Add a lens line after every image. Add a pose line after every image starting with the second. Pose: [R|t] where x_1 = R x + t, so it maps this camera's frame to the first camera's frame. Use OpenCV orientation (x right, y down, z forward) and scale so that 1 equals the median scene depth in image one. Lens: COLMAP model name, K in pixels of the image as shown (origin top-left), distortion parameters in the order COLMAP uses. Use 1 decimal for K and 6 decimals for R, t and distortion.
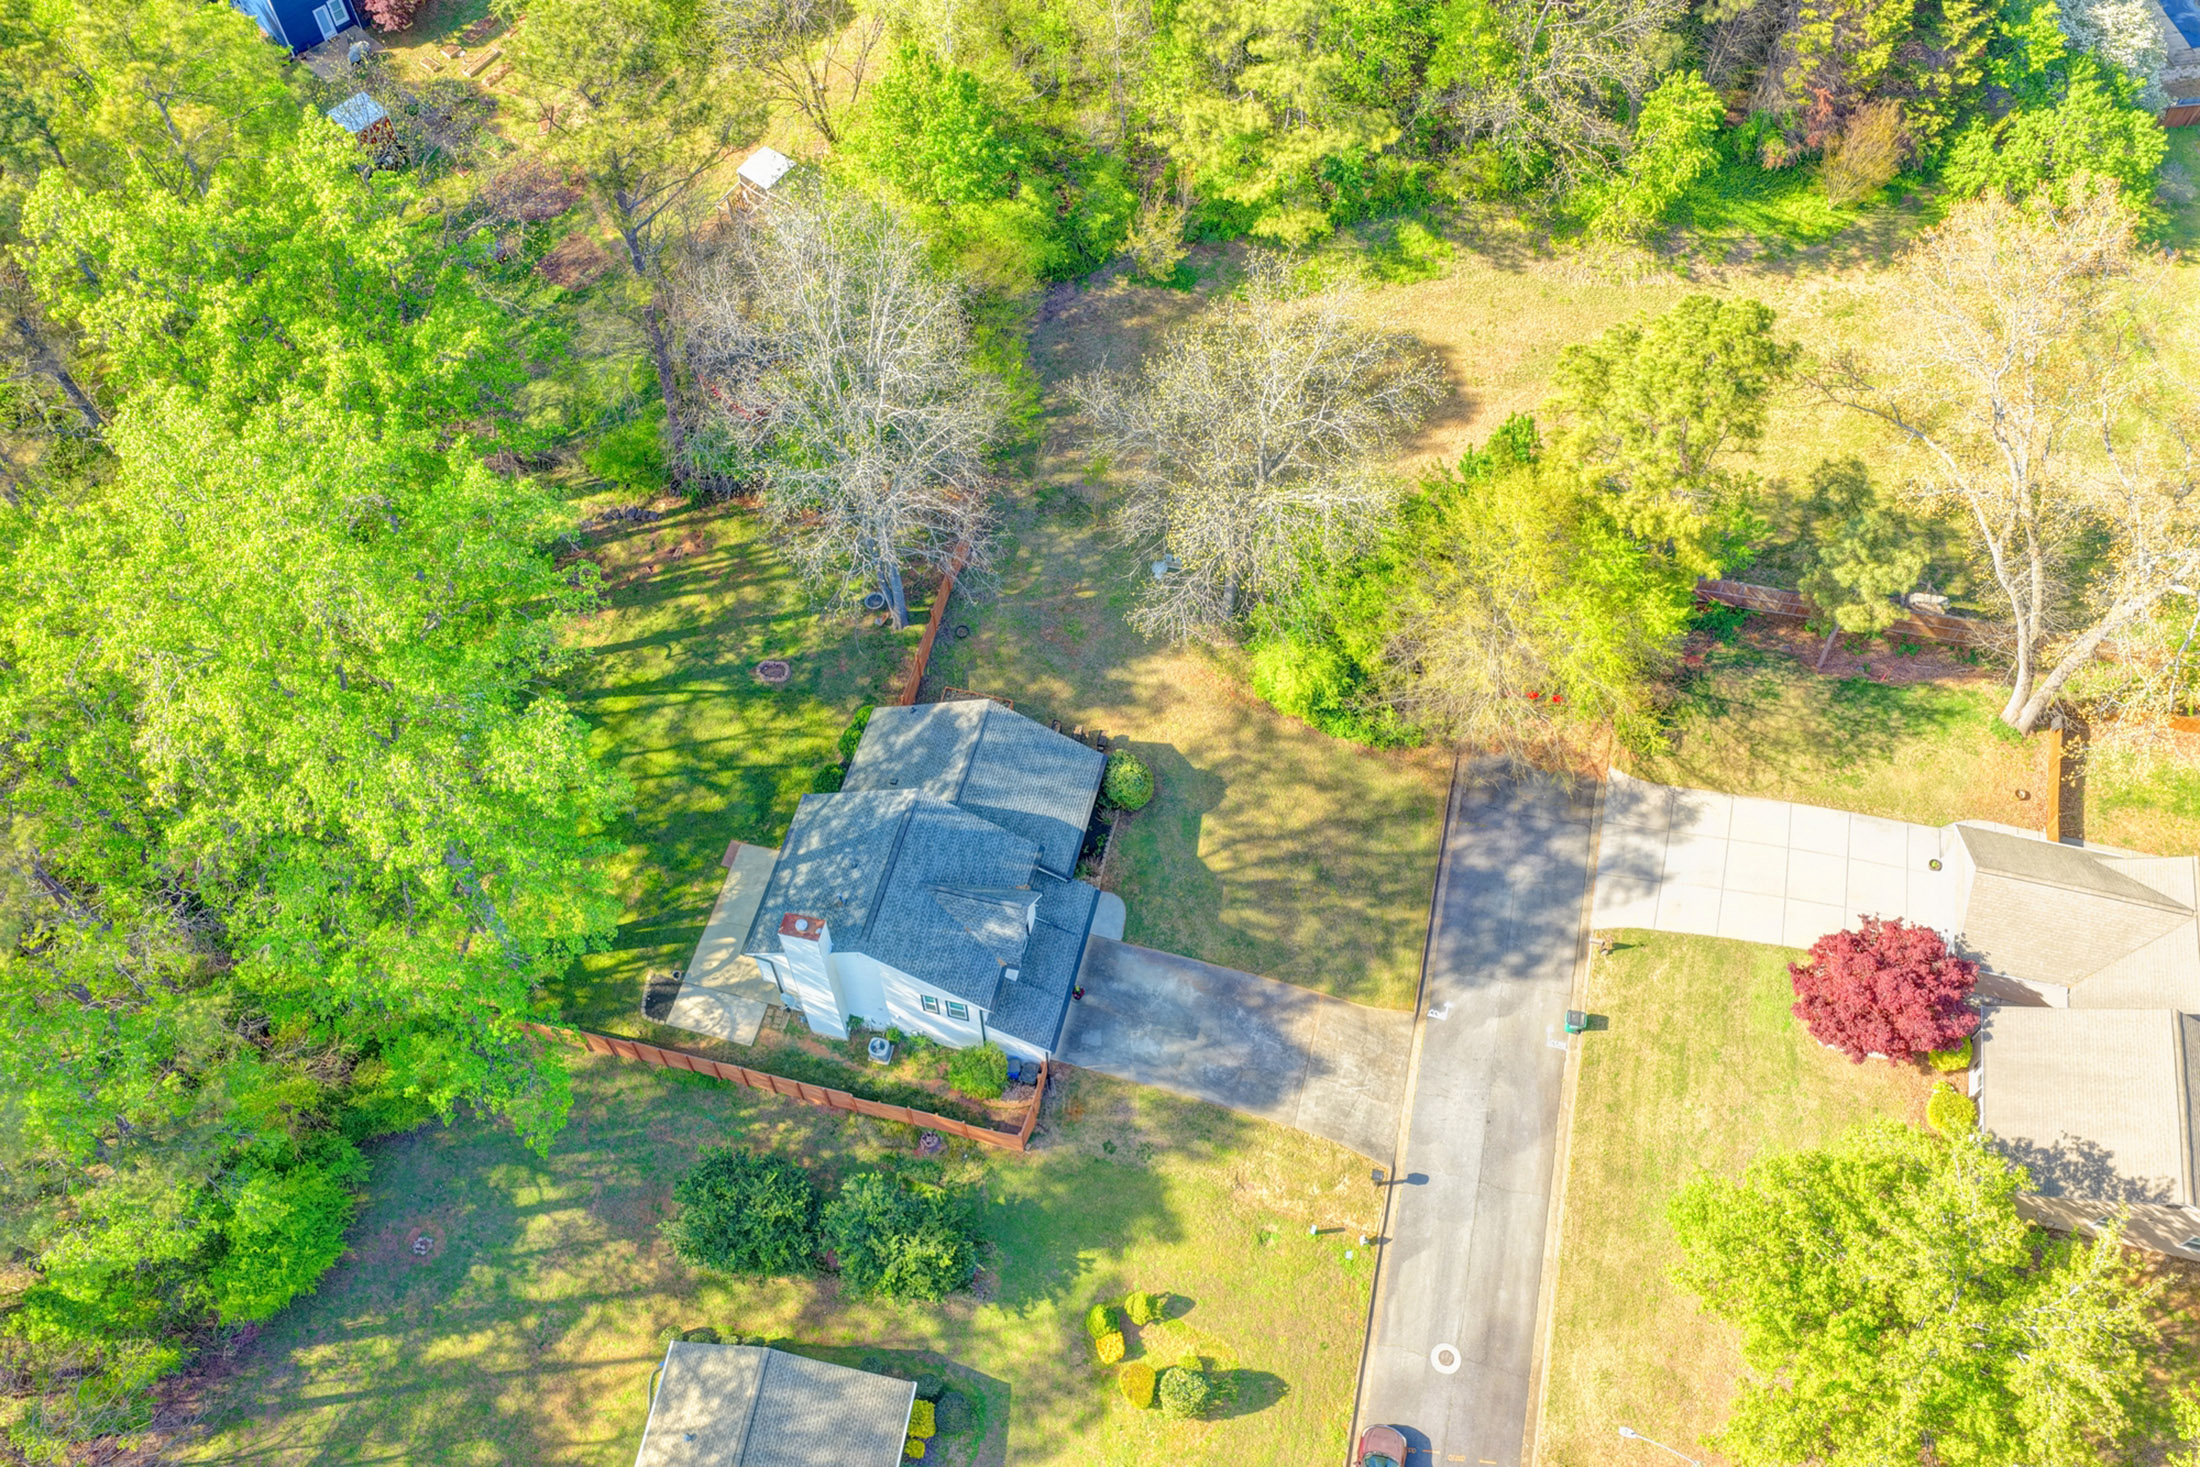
lens RADIAL K [[1828.7, 0, 1101.7], [0, 1828.7, 735.9], [0, 0, 1]] dist [-0.016261, 0.043321]
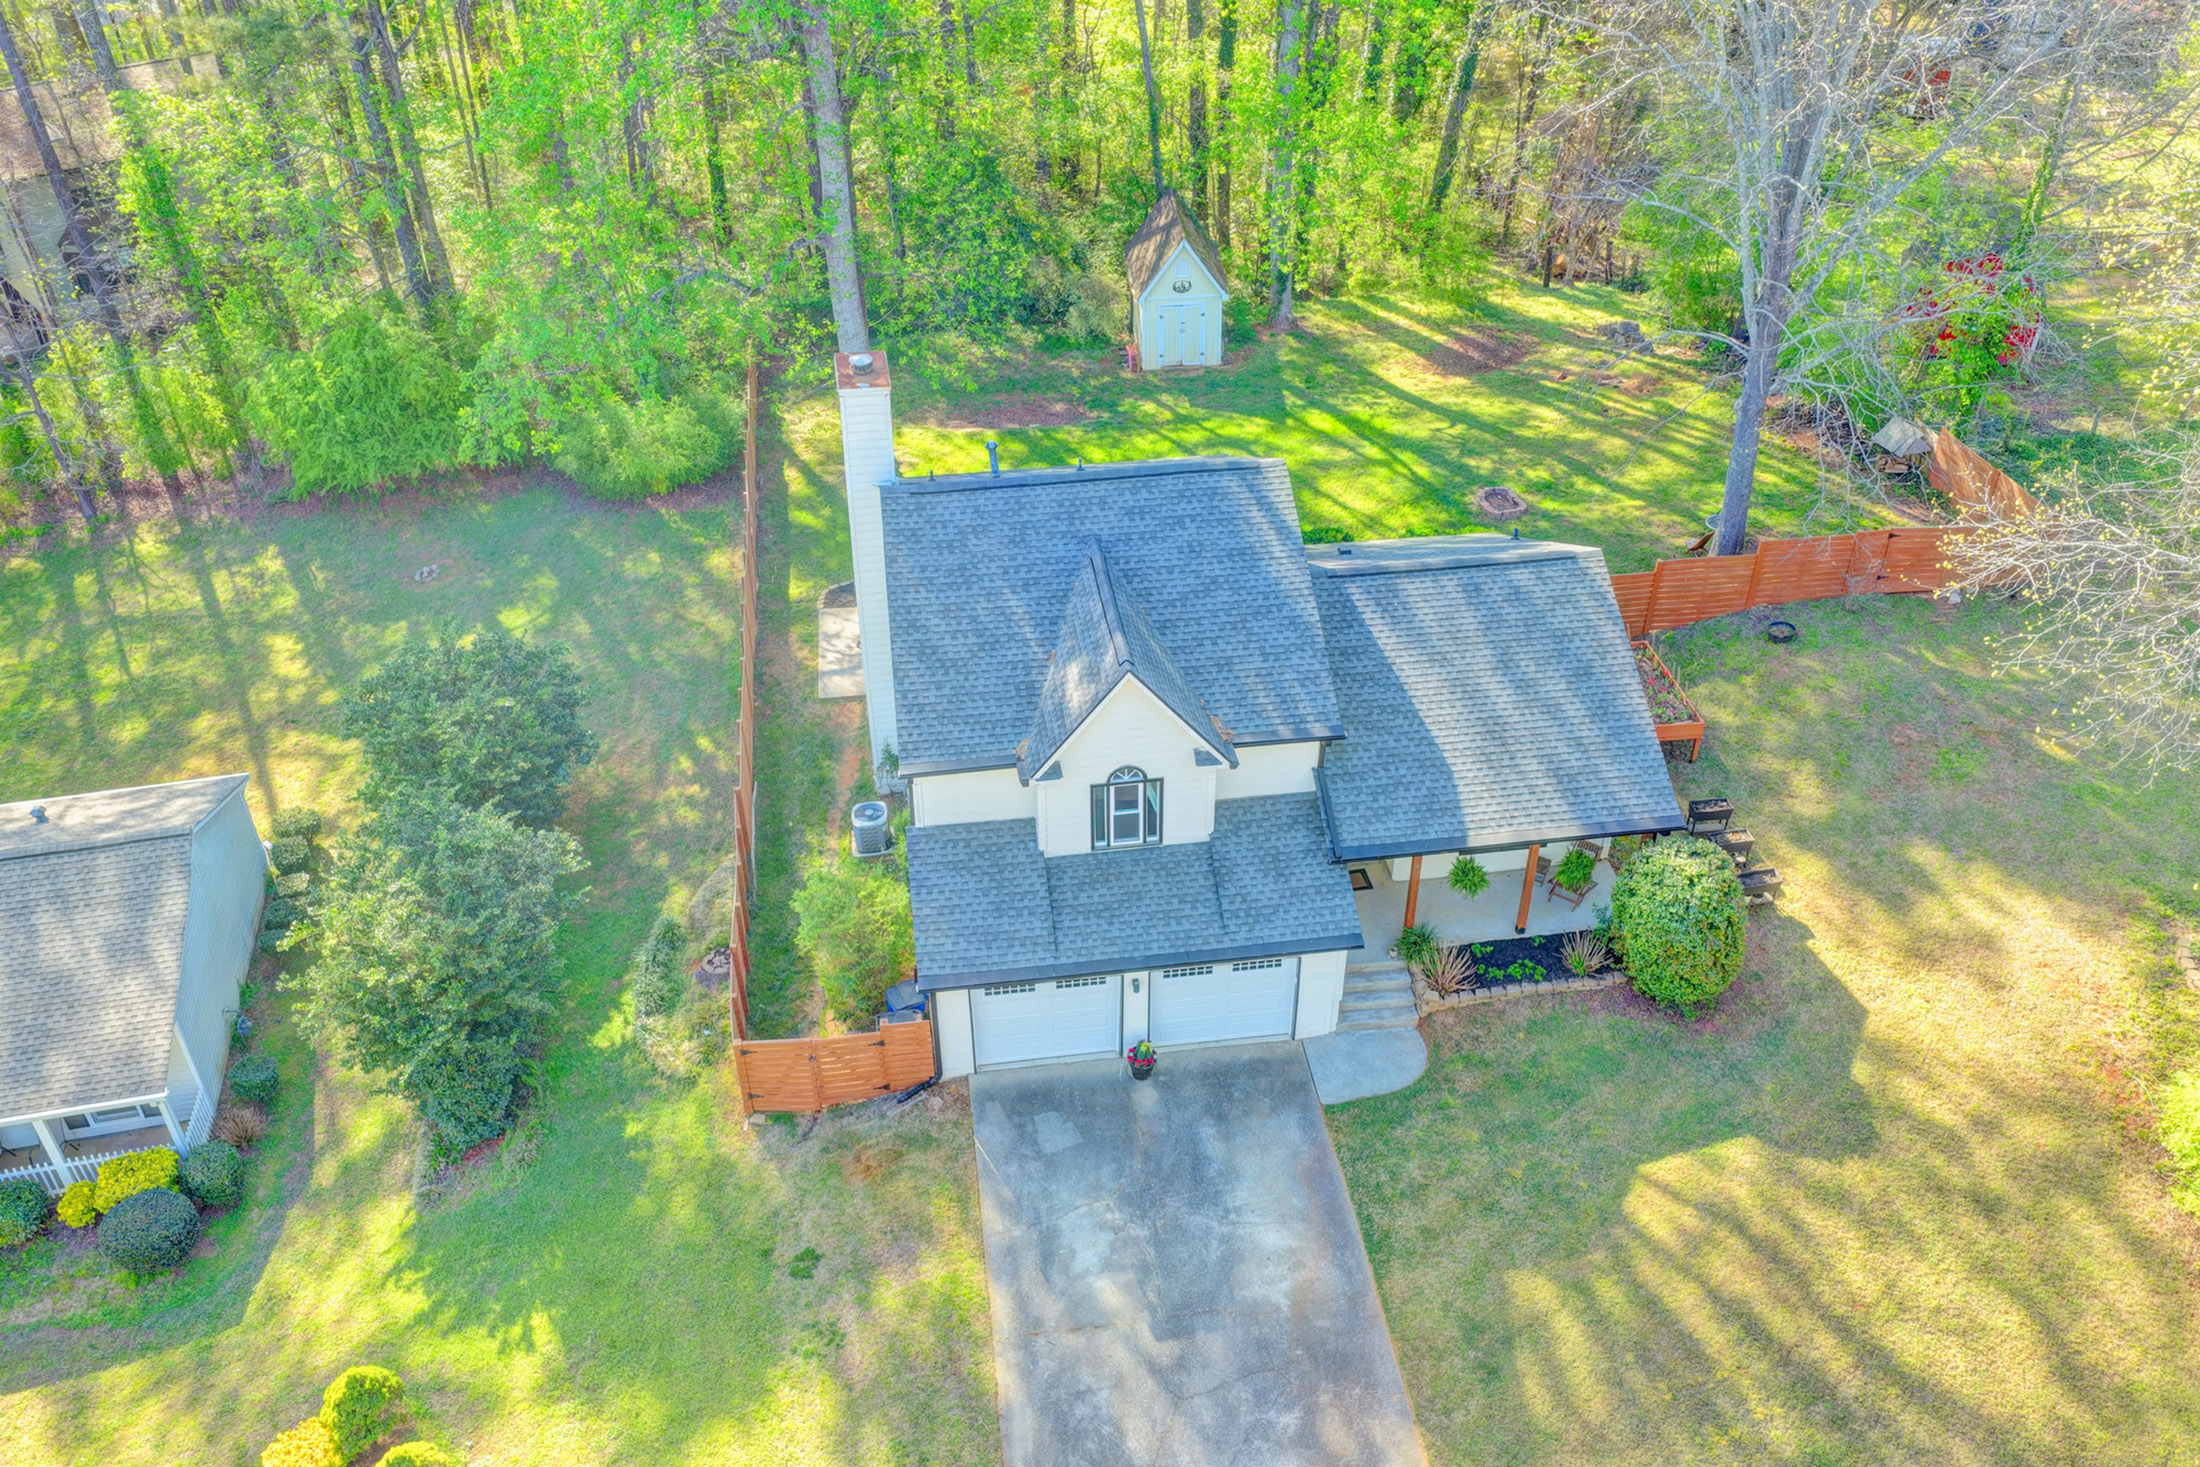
lens RADIAL K [[1828.7, 0, 1101.7], [0, 1828.7, 735.9], [0, 0, 1]] dist [-0.016261, 0.043321]
pose [[0.381025, 0.549943, -0.743224, 0.248427], [-0.778752, 0.624198, 0.062632, 0.075273], [0.498363, 0.554923, 0.666104, 0.670791]]
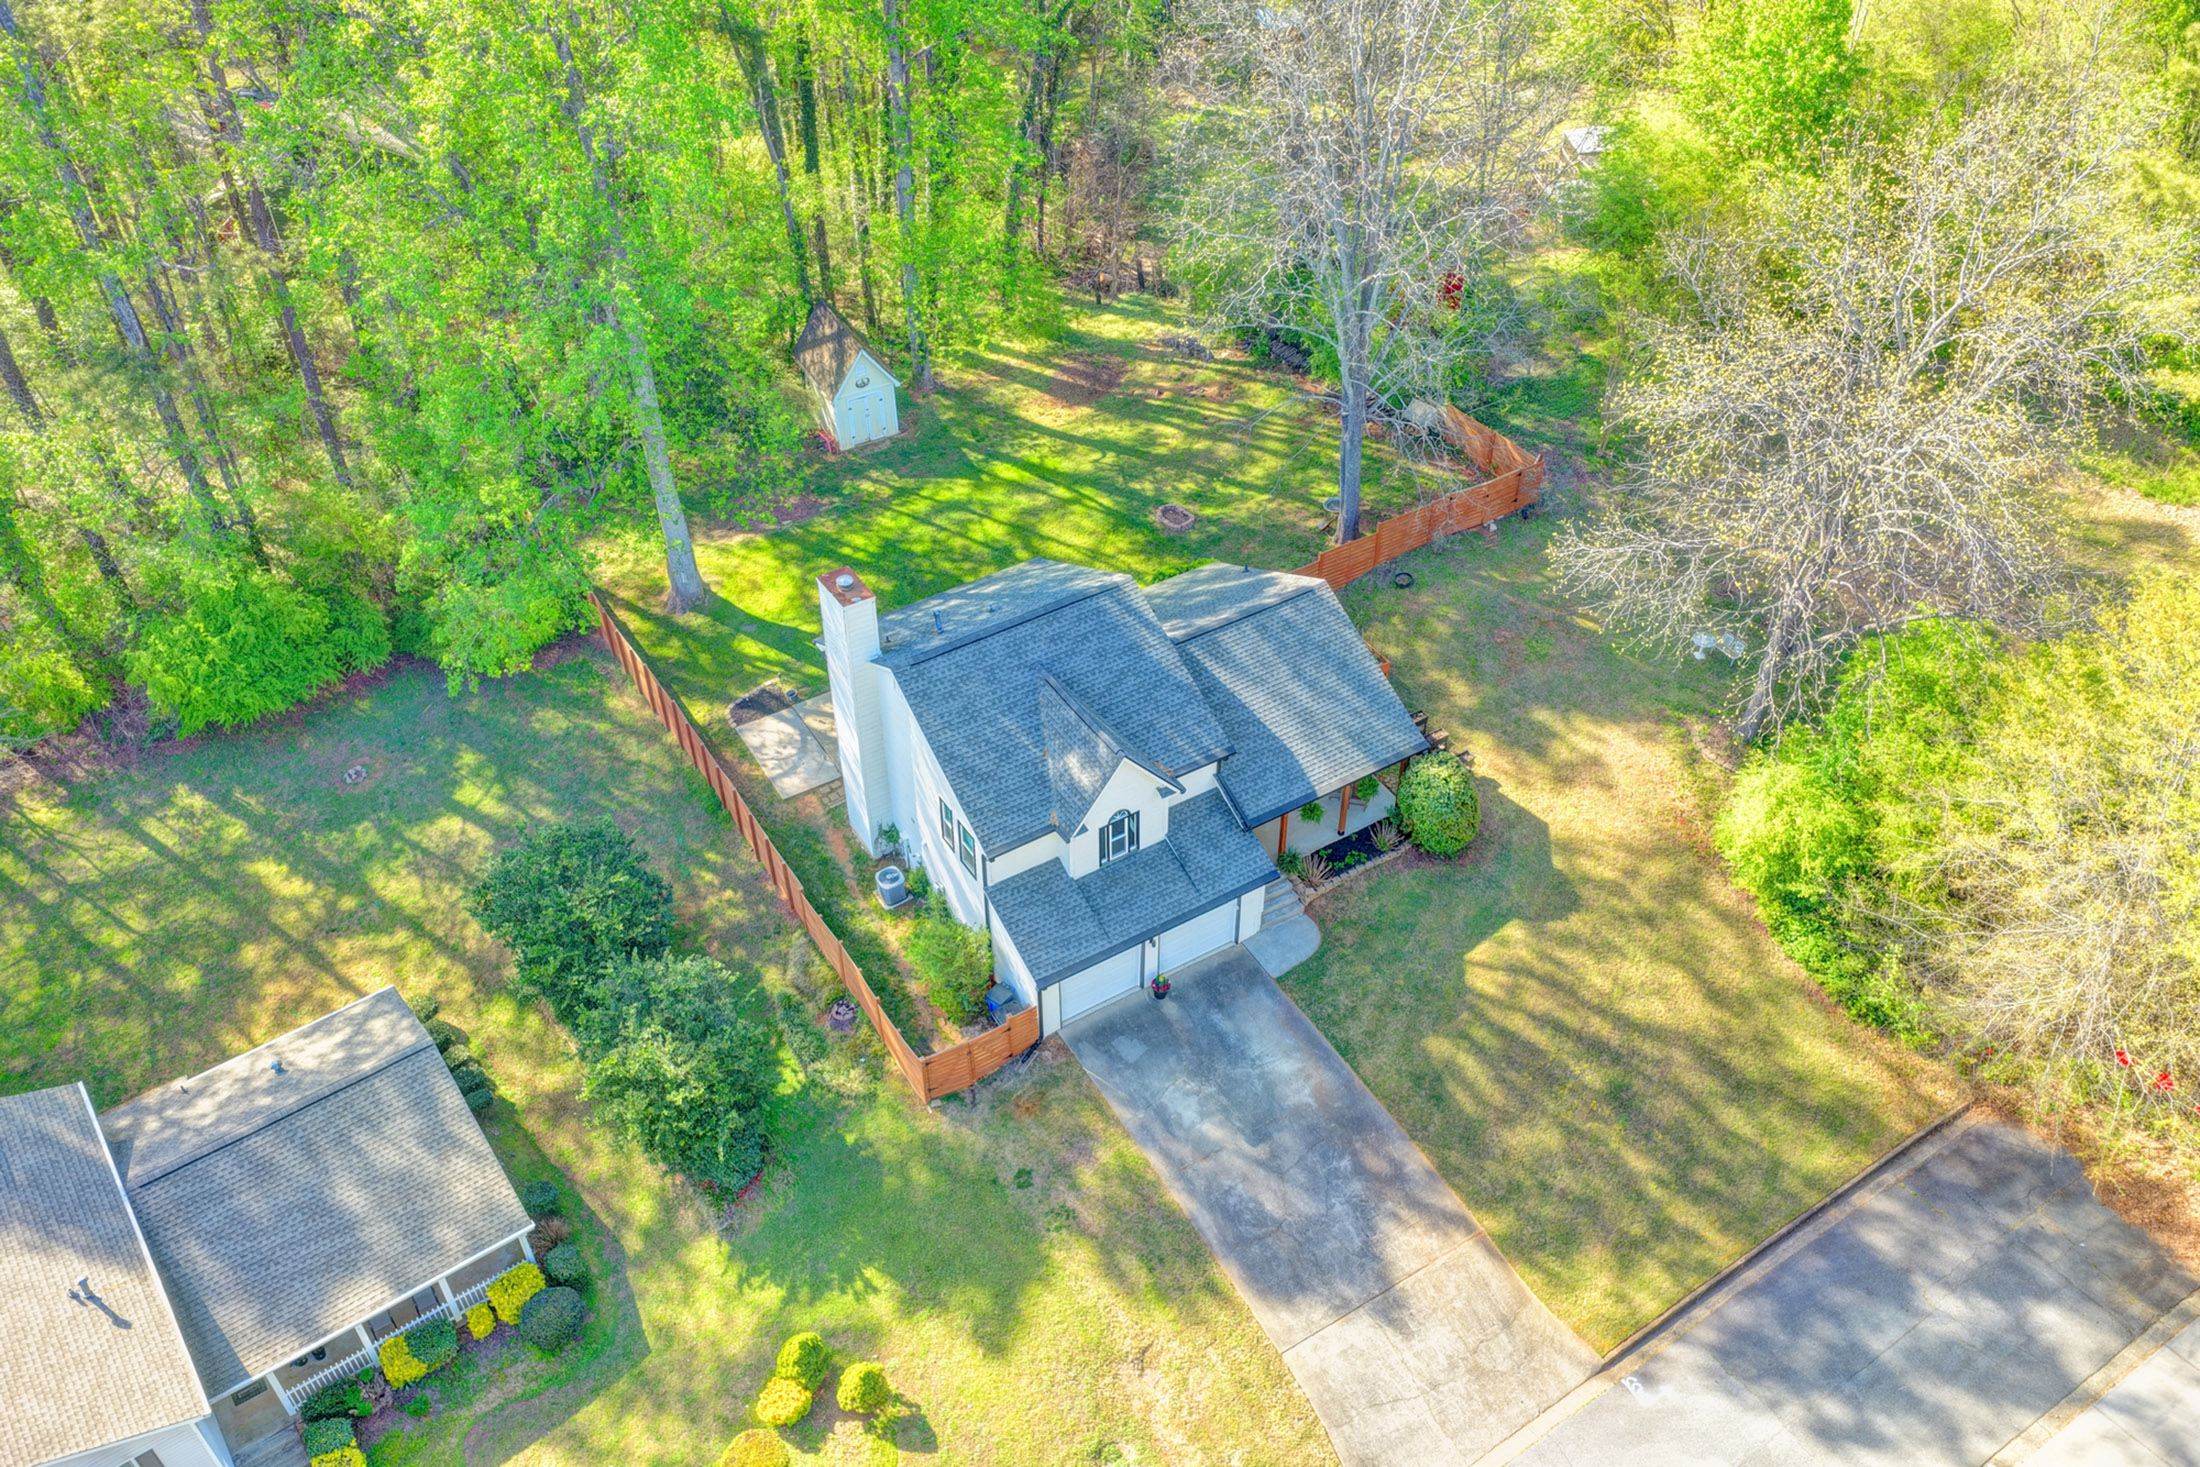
lens RADIAL K [[1828.7, 0, 1101.7], [0, 1828.7, 735.9], [0, 0, 1]] dist [-0.016261, 0.043321]
pose [[0.719286, 0.463320, -0.517650, 0.260390], [-0.585503, 0.805348, -0.092747, 0.139856], [0.373917, 0.369797, 0.850551, 0.410014]]
